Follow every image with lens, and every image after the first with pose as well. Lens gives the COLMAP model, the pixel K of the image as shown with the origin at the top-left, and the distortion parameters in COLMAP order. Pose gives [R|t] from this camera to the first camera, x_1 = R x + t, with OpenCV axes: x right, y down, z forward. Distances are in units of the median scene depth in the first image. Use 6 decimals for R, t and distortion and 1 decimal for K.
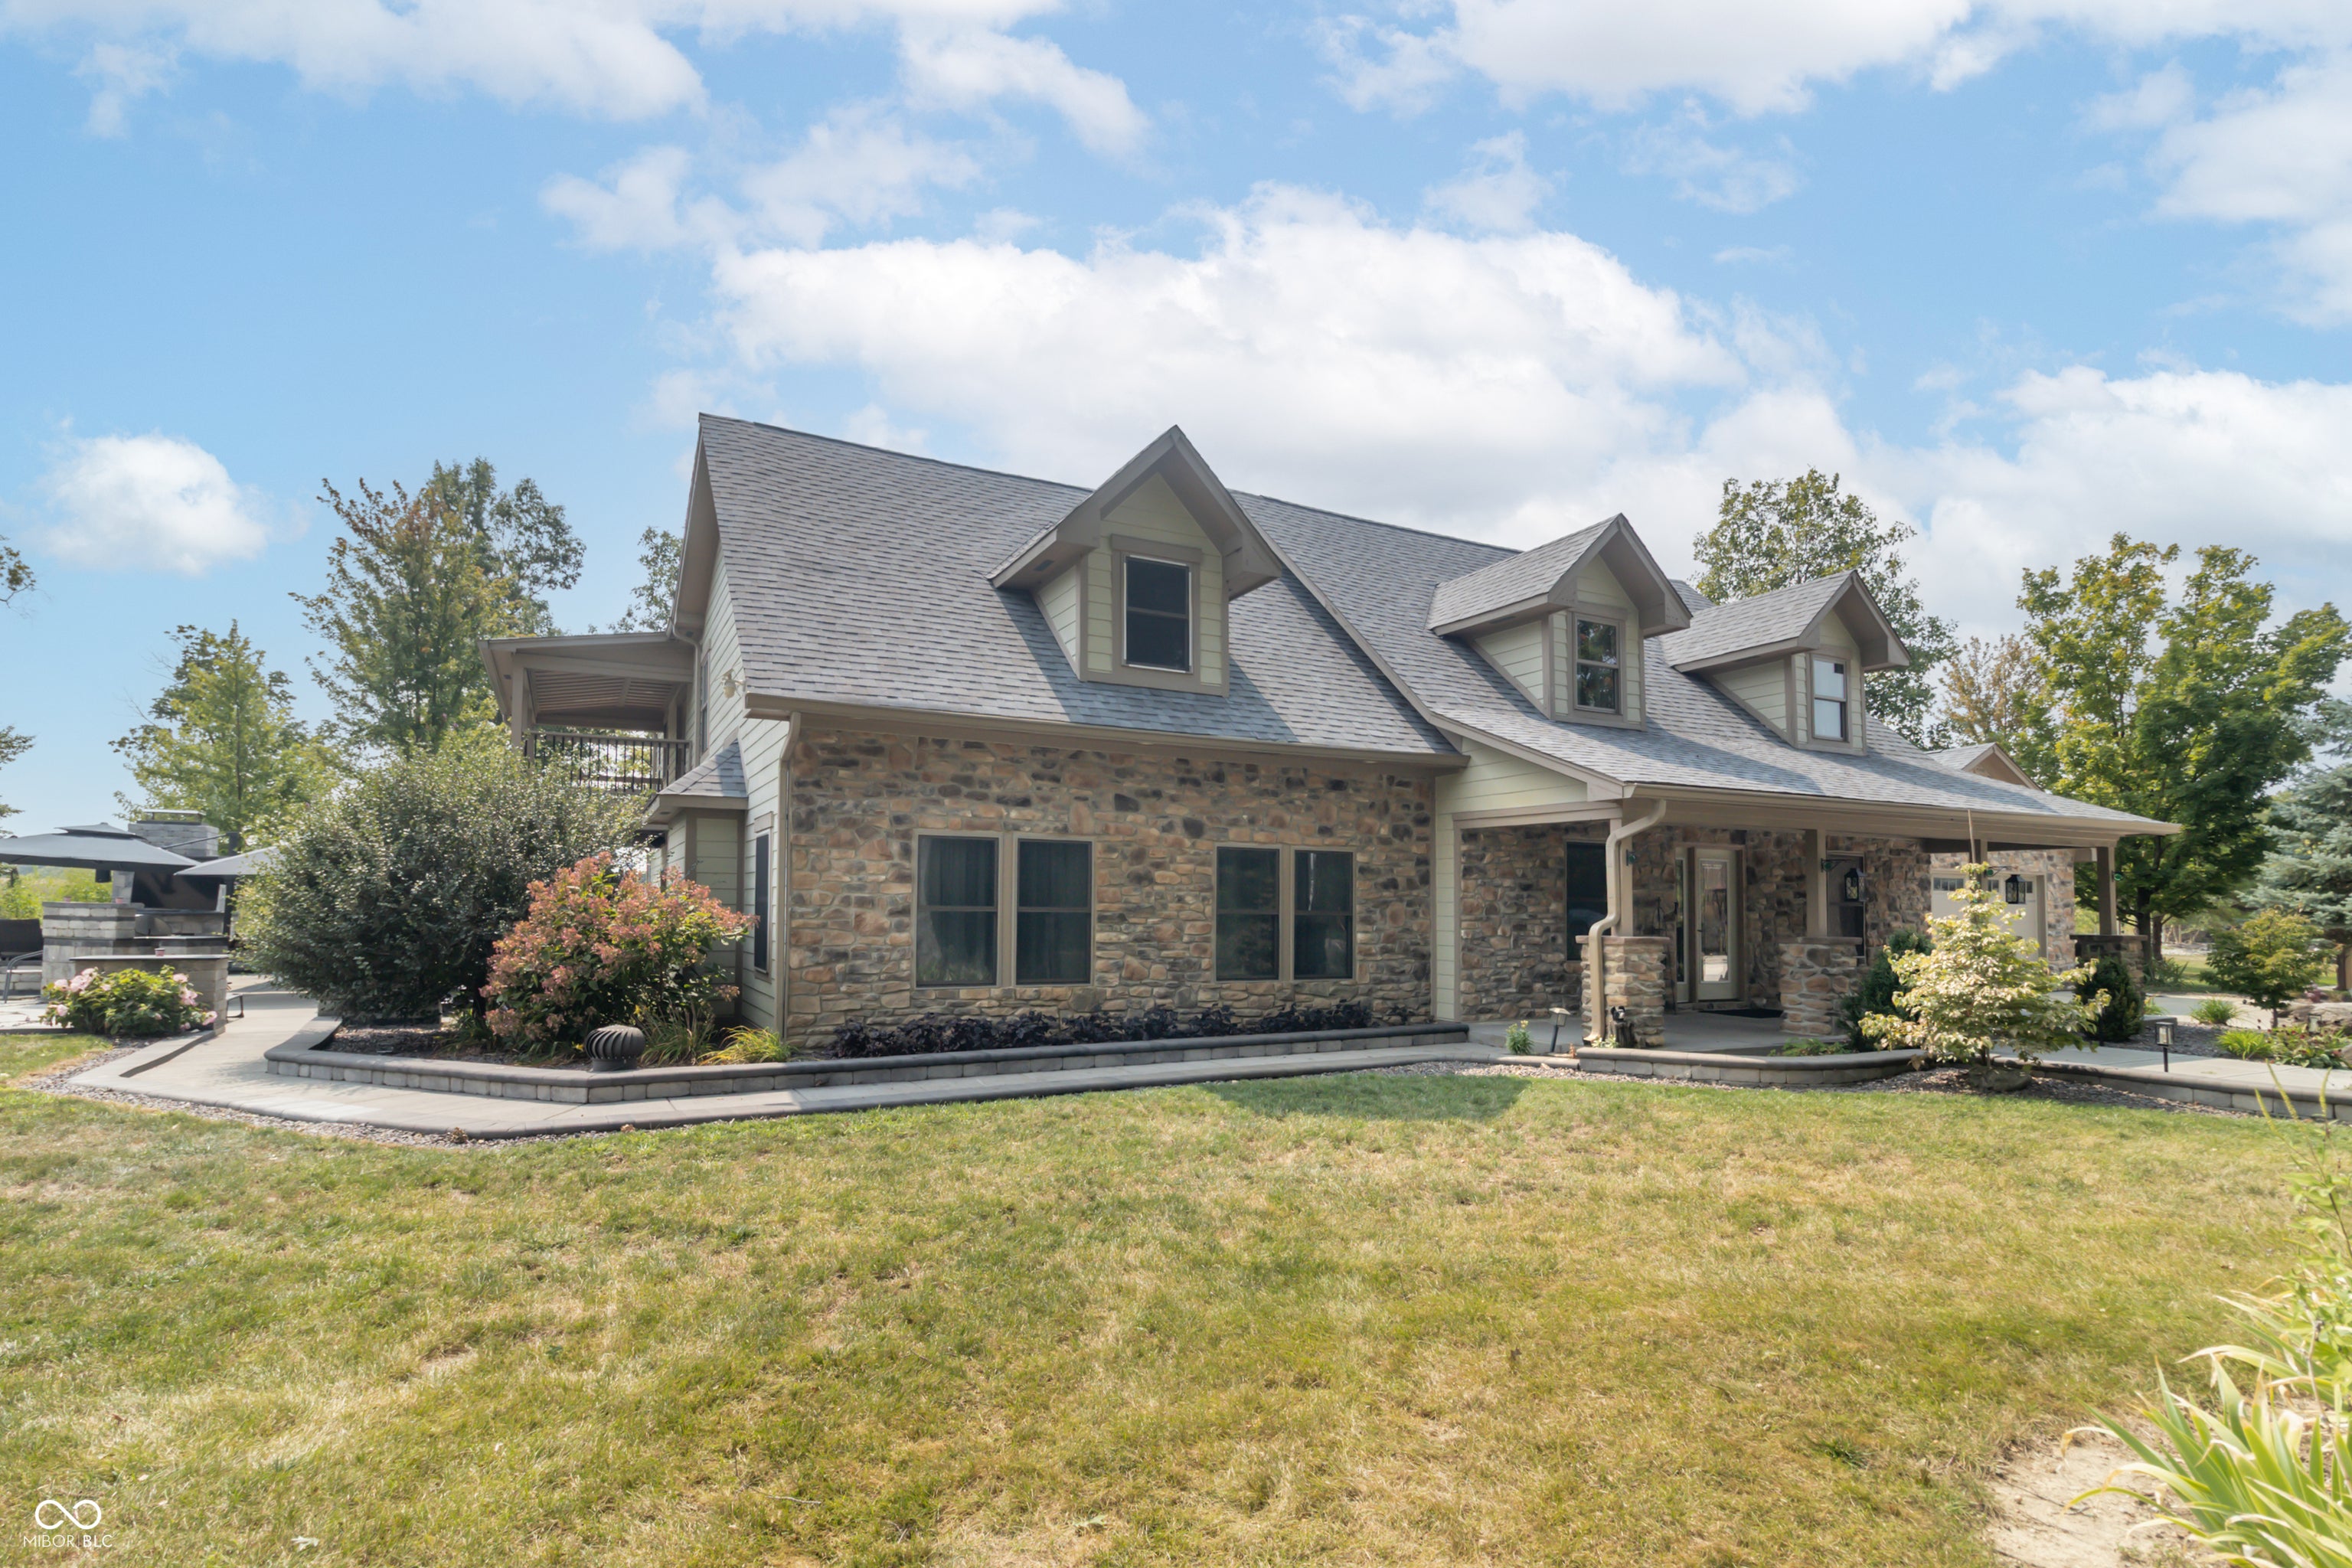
lens RADIAL K [[1220.9, 0, 1071.9], [0, 1220.9, 790.0], [0, 0, 1]] dist [0.001305, 0.000410]
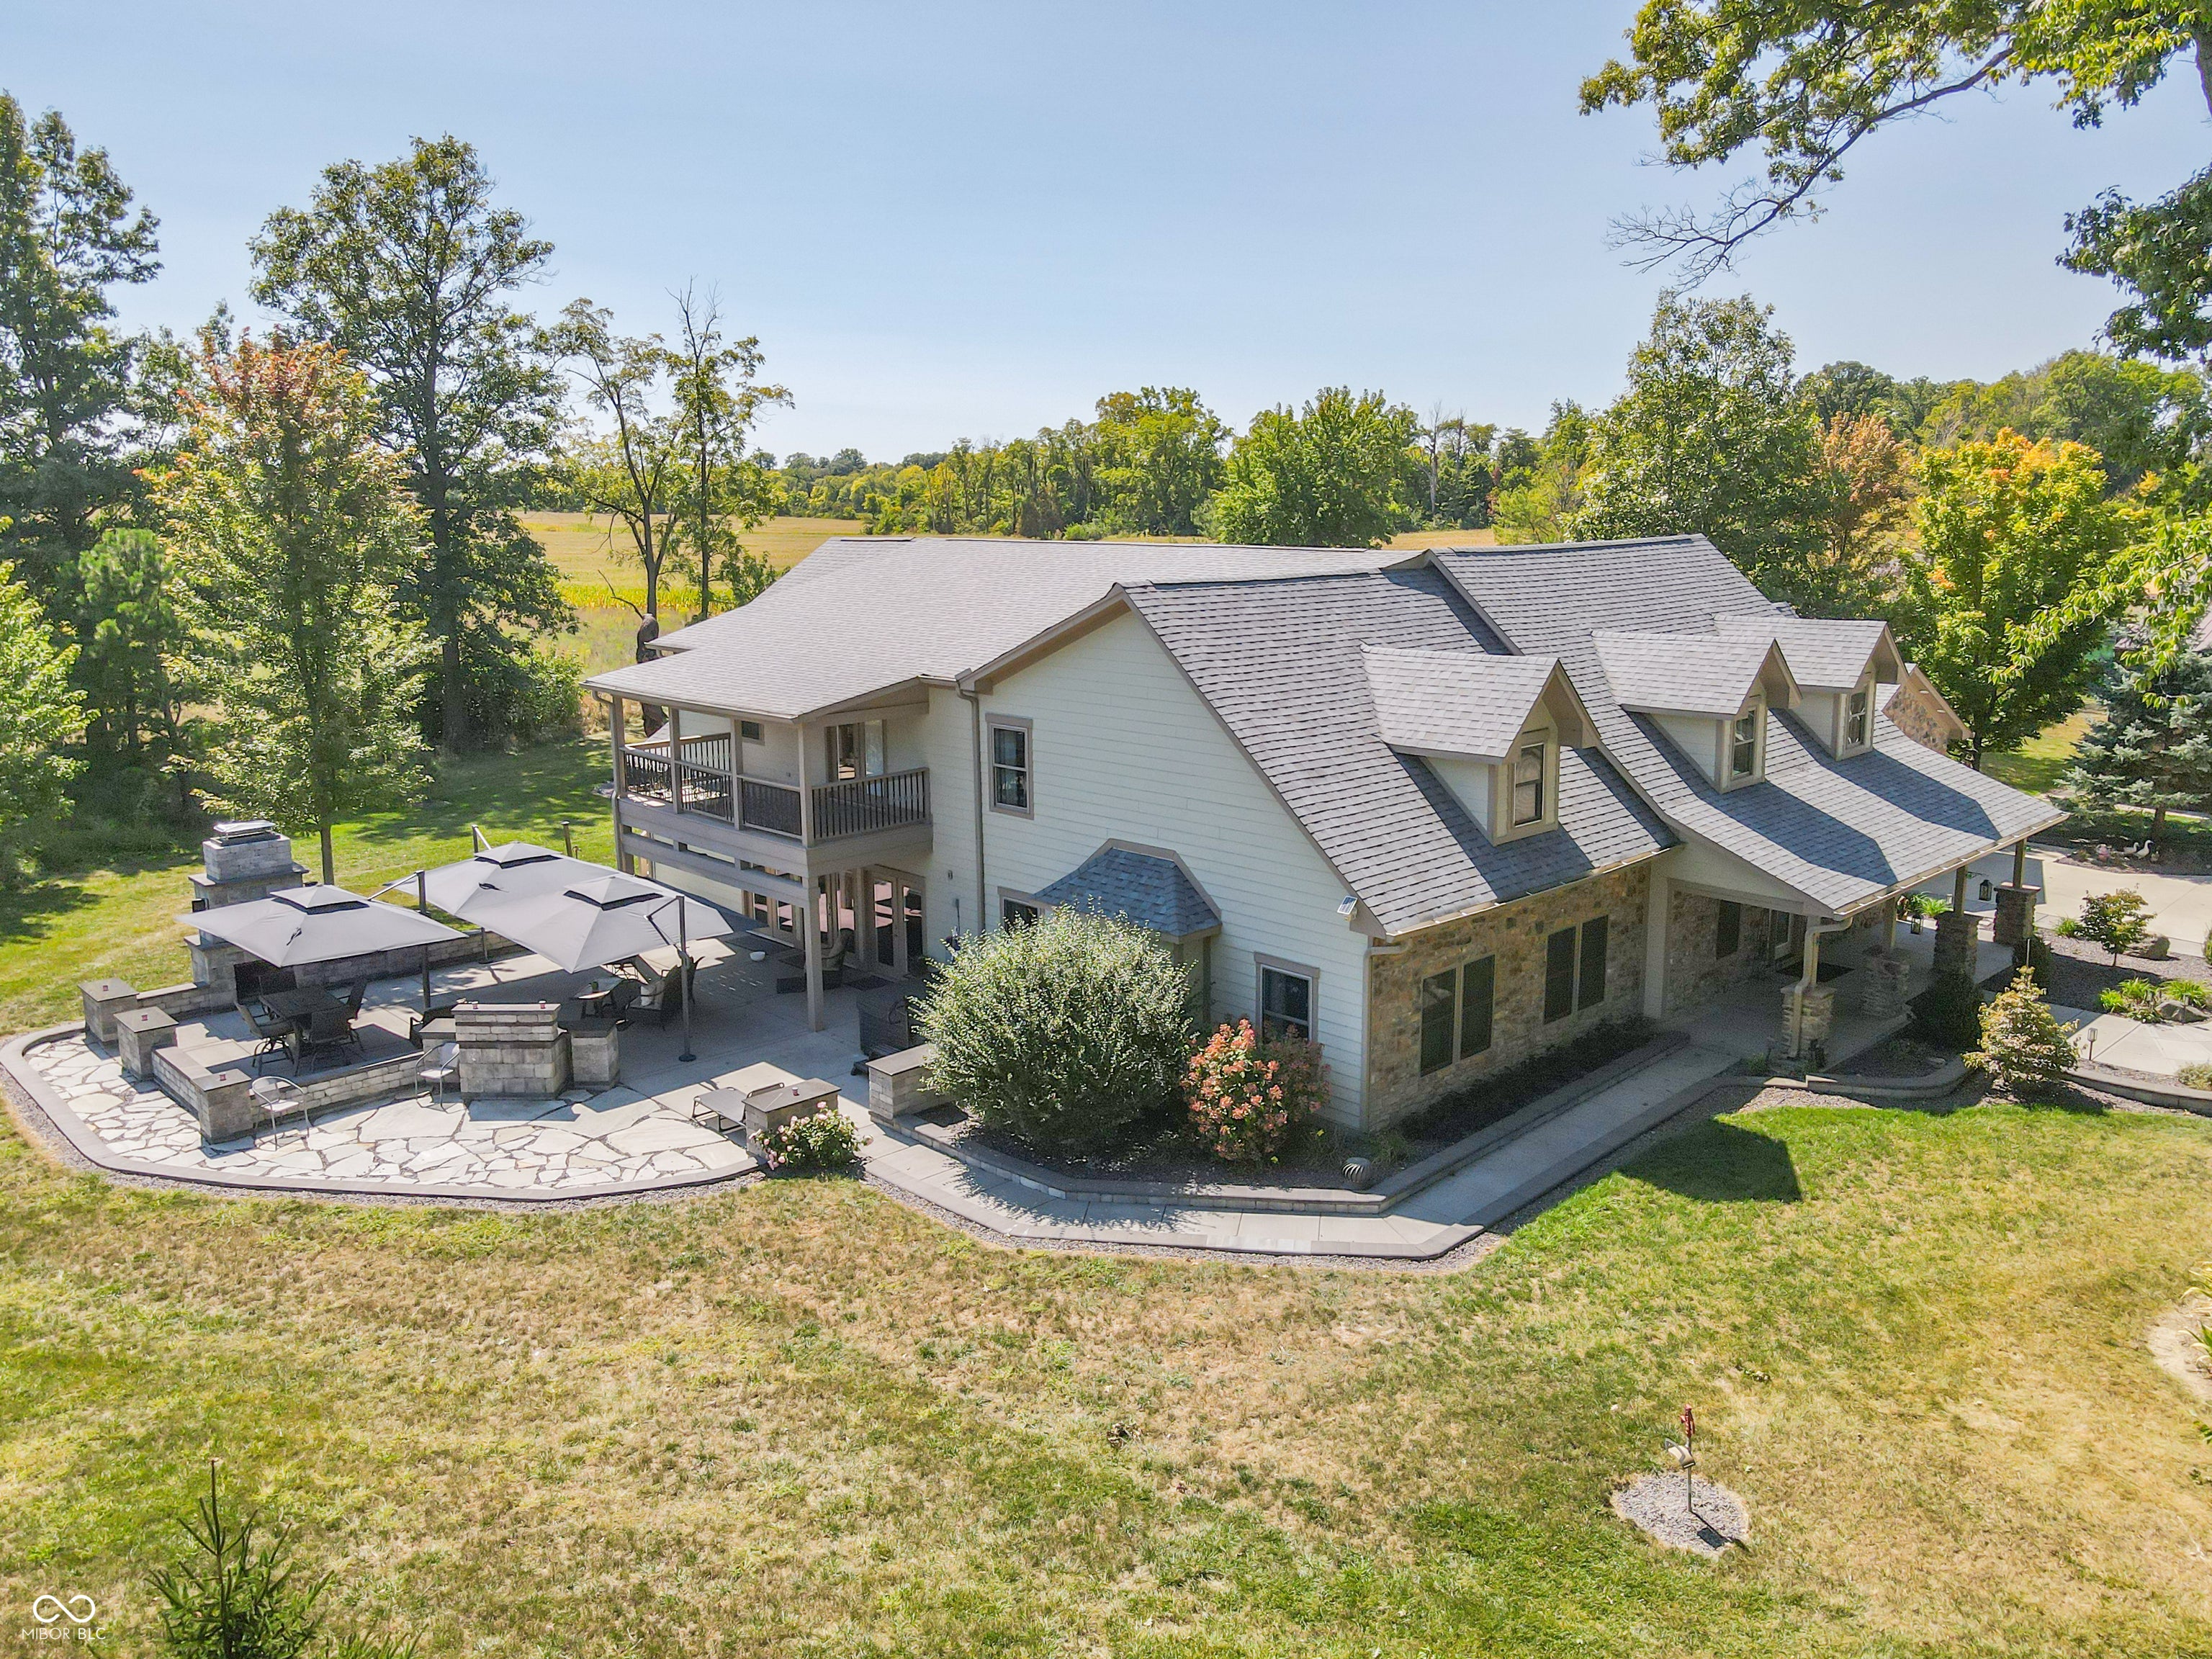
lens RADIAL K [[1611.1, 0, 1106.0], [0, 1611.1, 829.5], [0, 0, 1]] dist [0.013020, 0.007309]
pose [[0.959322, -0.073519, 0.272575, -0.852015], [0.001302, 0.966638, 0.256143, -0.537326], [-0.282312, -0.245368, 0.927413, -0.545897]]
